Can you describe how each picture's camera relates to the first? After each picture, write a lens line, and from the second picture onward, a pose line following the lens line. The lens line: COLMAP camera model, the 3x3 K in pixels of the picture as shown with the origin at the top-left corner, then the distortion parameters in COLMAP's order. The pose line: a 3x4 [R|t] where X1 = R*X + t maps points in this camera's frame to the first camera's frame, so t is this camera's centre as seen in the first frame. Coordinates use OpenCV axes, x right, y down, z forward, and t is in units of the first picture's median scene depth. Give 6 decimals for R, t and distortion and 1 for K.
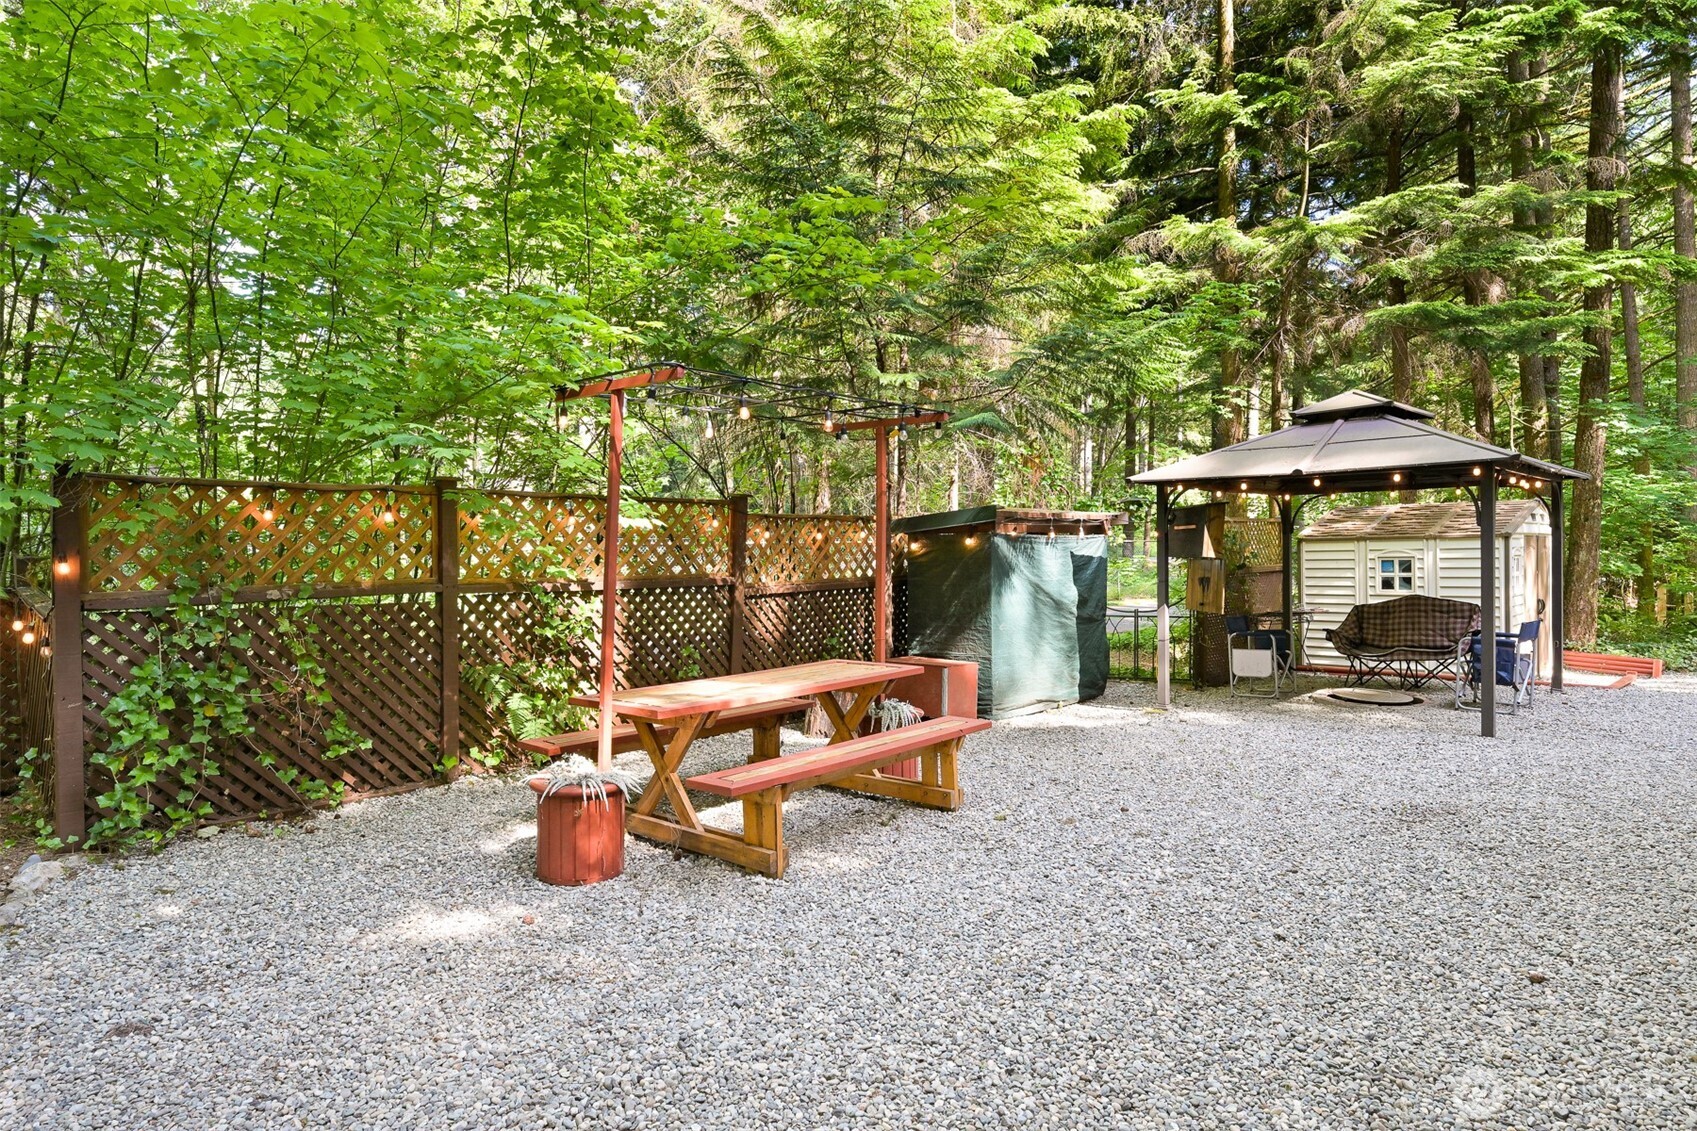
lens RADIAL K [[988.9, 0, 849.1], [0, 988.9, 576.4], [0, 0, 1]] dist [-0.002593, 0.000314]
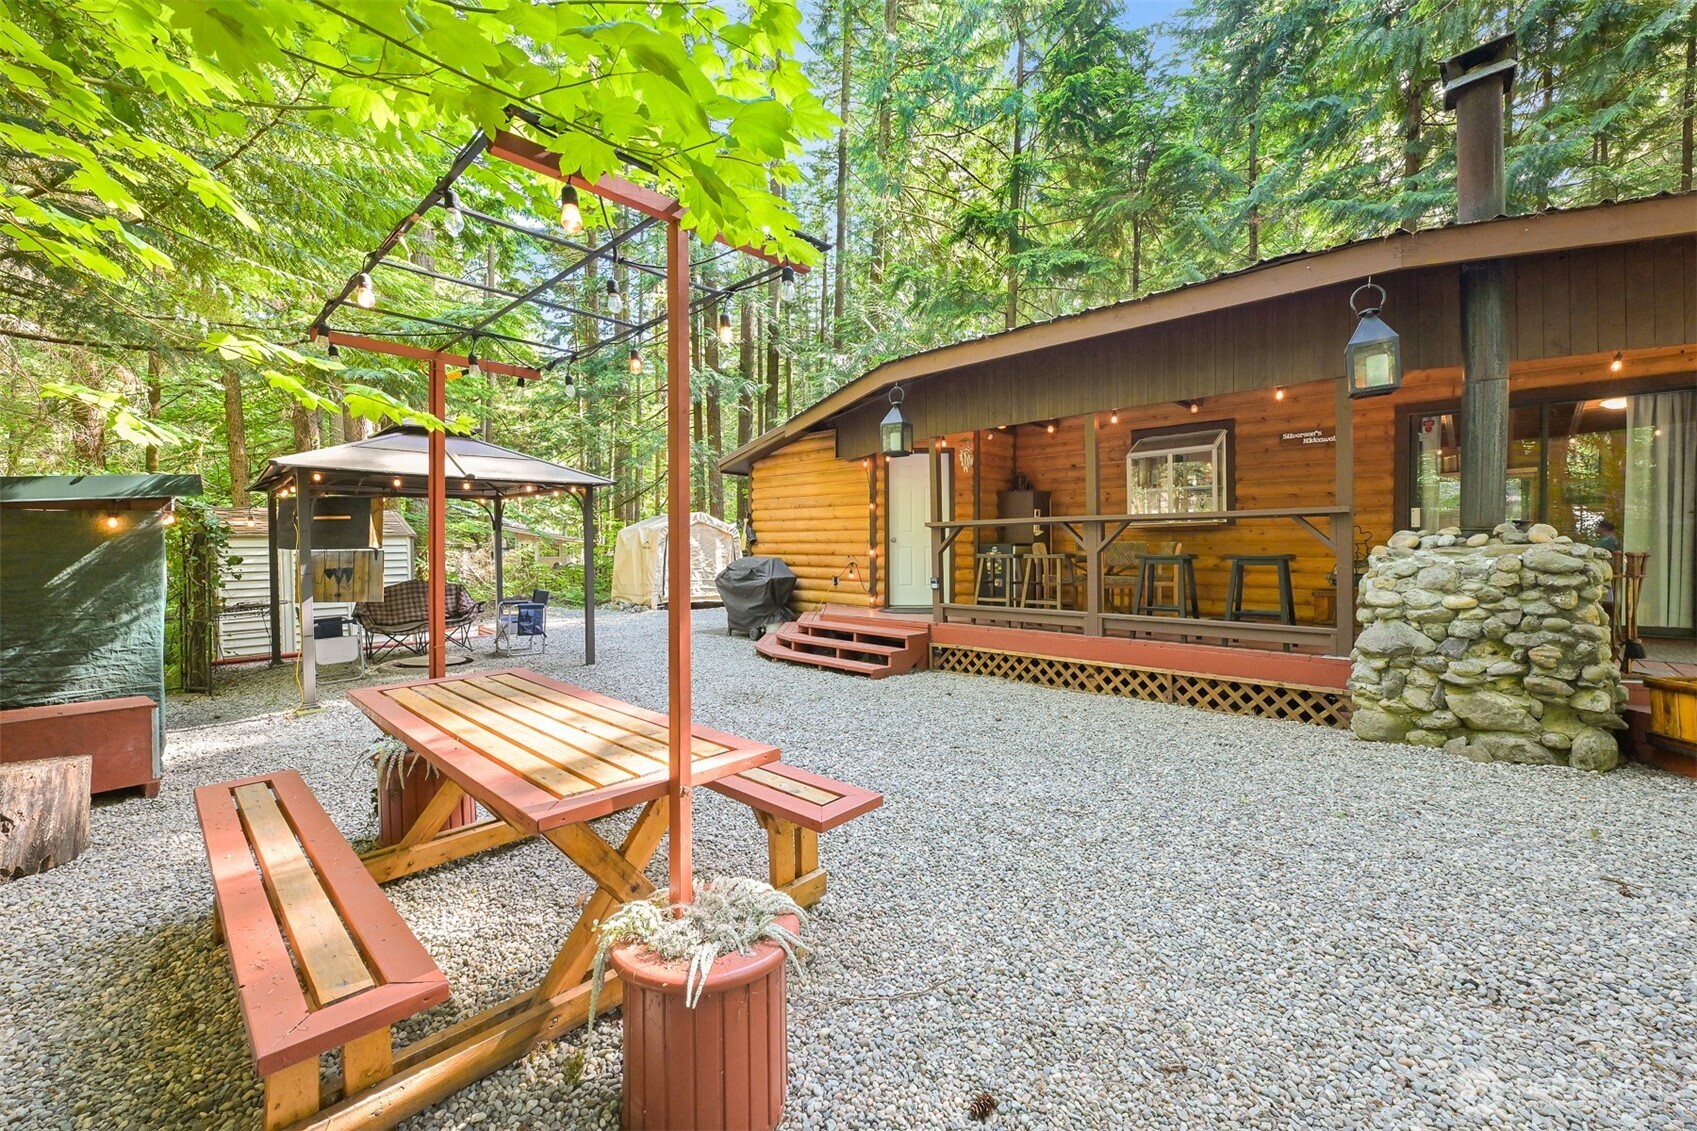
lens RADIAL K [[688.4, 0, 848.5], [0, 688.4, 565.5], [0, 0, 1]] dist [0.000360, 0.000031]
pose [[0.029949, -0.017821, 0.999393, -0.323356], [0.038639, 0.999114, 0.016658, 0.005368], [-0.998804, 0.038117, 0.030611, 0.466098]]
